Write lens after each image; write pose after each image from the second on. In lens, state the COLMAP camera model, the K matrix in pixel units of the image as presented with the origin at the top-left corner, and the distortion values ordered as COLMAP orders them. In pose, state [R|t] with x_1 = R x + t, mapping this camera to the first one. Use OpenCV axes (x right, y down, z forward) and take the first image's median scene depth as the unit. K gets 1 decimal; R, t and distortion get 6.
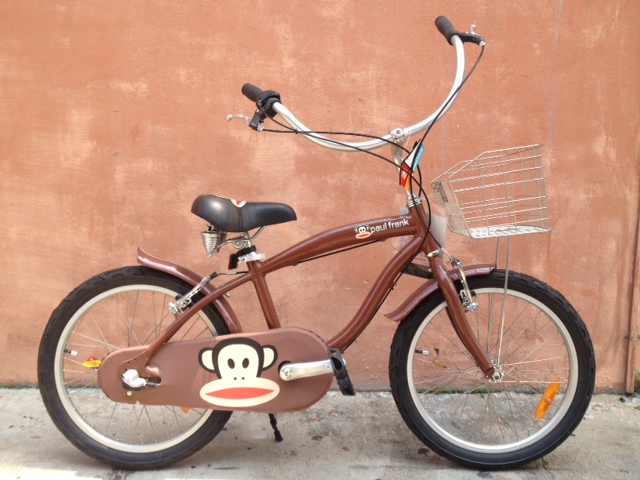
lens RADIAL K [[630.4, 0, 320.0], [0, 630.4, 229.8], [0, 0, 1]] dist [-0.010326, 0.000000]
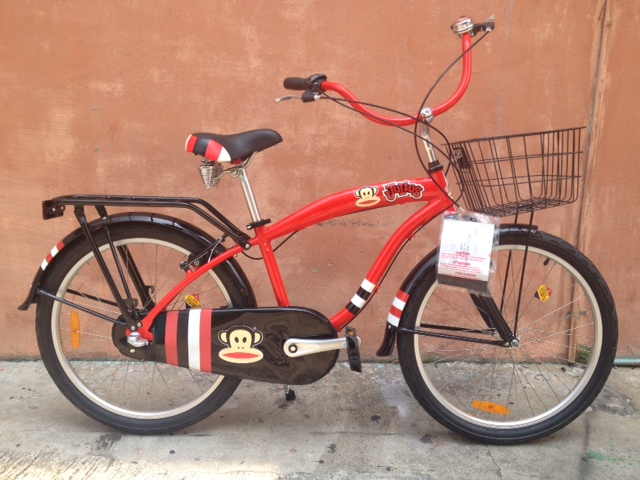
lens RADIAL K [[630.4, 0, 320.1], [0, 630.4, 235.7], [0, 0, 1]] dist [-0.010326, 0.000000]
pose [[0.999963, -0.005916, -0.006288, 0.065147], [0.006454, 0.995991, 0.089215, -0.067582], [0.005735, -0.089252, 0.995993, -0.086622]]
